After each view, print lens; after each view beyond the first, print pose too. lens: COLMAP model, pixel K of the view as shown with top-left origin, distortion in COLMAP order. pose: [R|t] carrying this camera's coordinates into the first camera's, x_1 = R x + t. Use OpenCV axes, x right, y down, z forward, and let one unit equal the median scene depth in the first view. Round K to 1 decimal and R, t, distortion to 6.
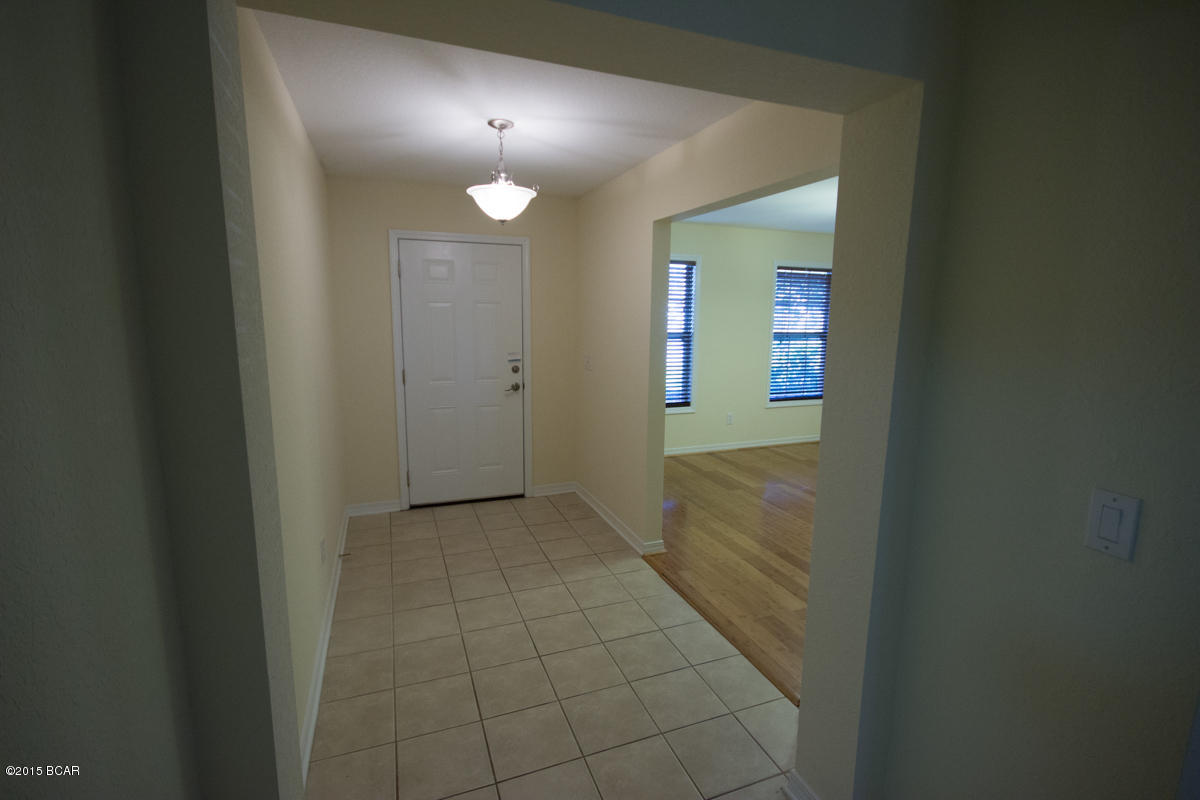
lens RADIAL K [[557.6, 0, 609.7], [0, 557.6, 399.4], [0, 0, 1]] dist [0.009337, -0.010356]
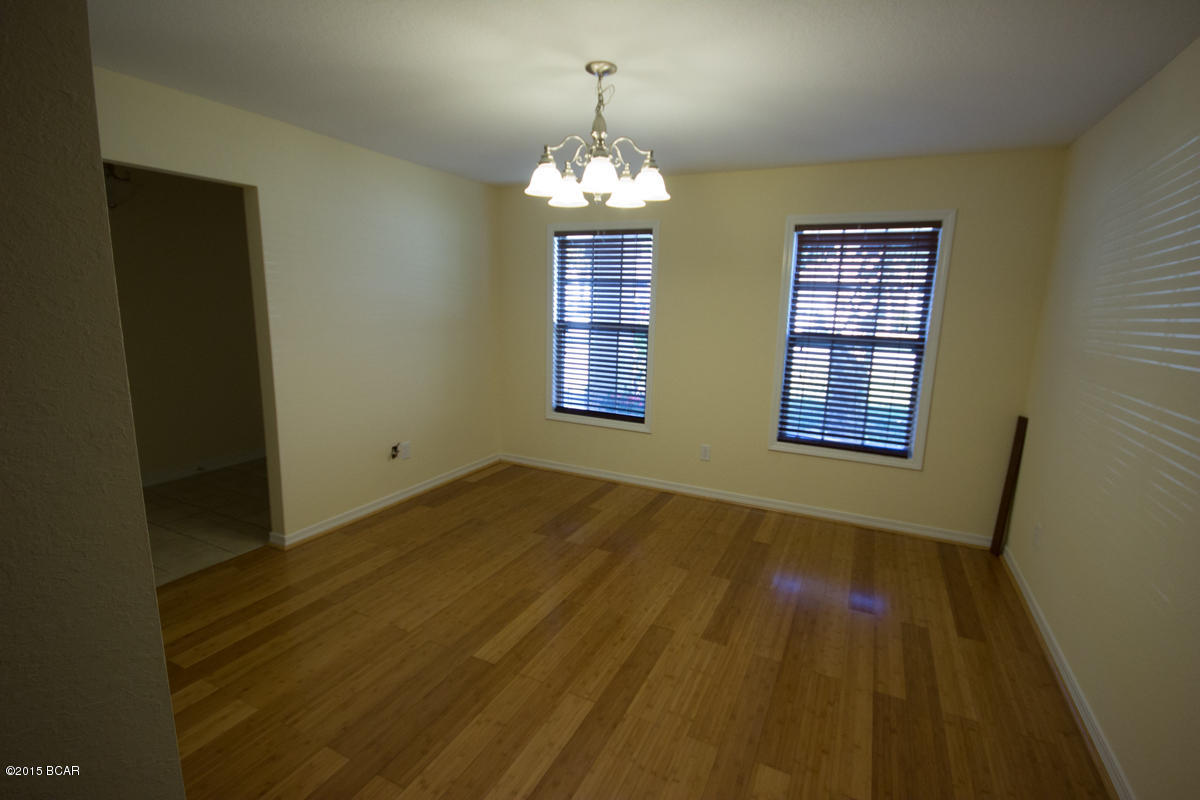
lens RADIAL K [[557.6, 0, 606.2], [0, 557.6, 397.8], [0, 0, 1]] dist [0.009337, -0.010356]
pose [[0.662535, 0.132465, -0.737225, 0.659117], [-0.133611, 0.989353, 0.057693, -0.059085], [0.737018, 0.060278, 0.673180, 0.454334]]
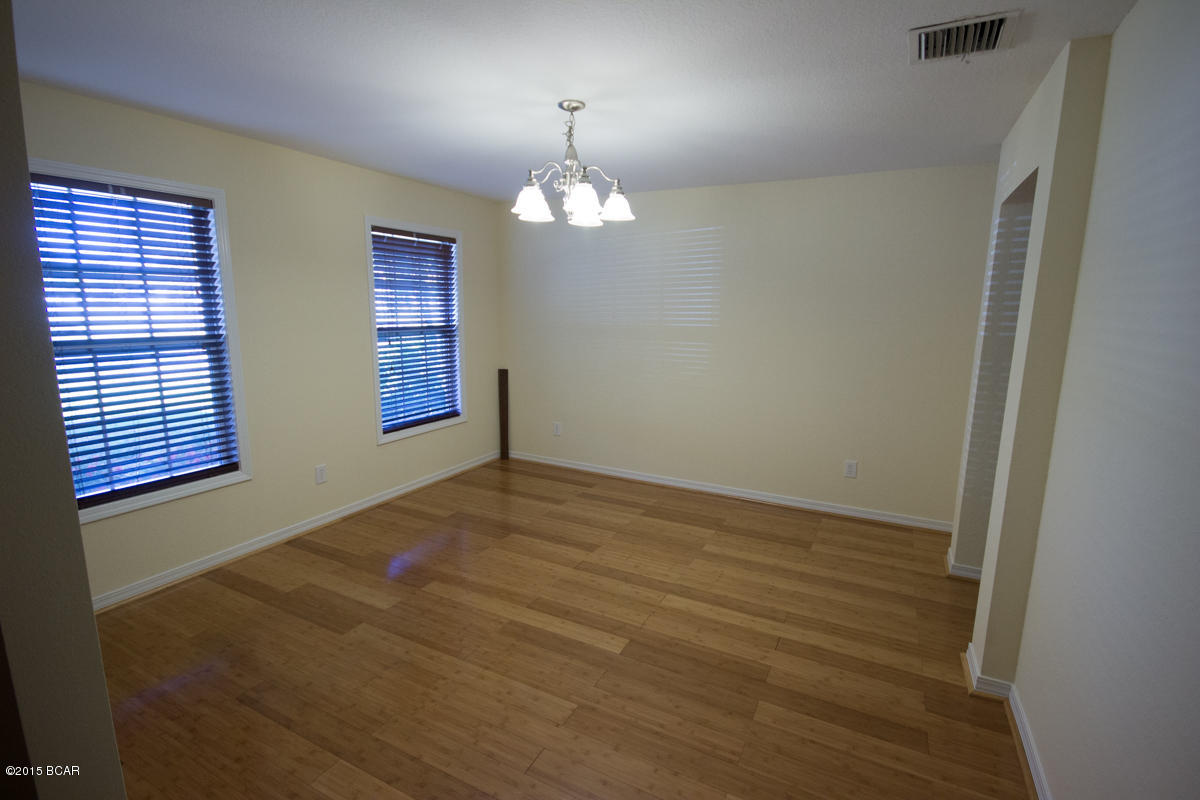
lens RADIAL K [[557.6, 0, 606.8], [0, 557.6, 398.0], [0, 0, 1]] dist [0.009337, -0.010356]
pose [[0.759283, -0.113824, 0.640729, 0.074646], [0.098050, 0.993354, 0.060274, -0.055633], [-0.643332, 0.017058, 0.765398, 0.348574]]
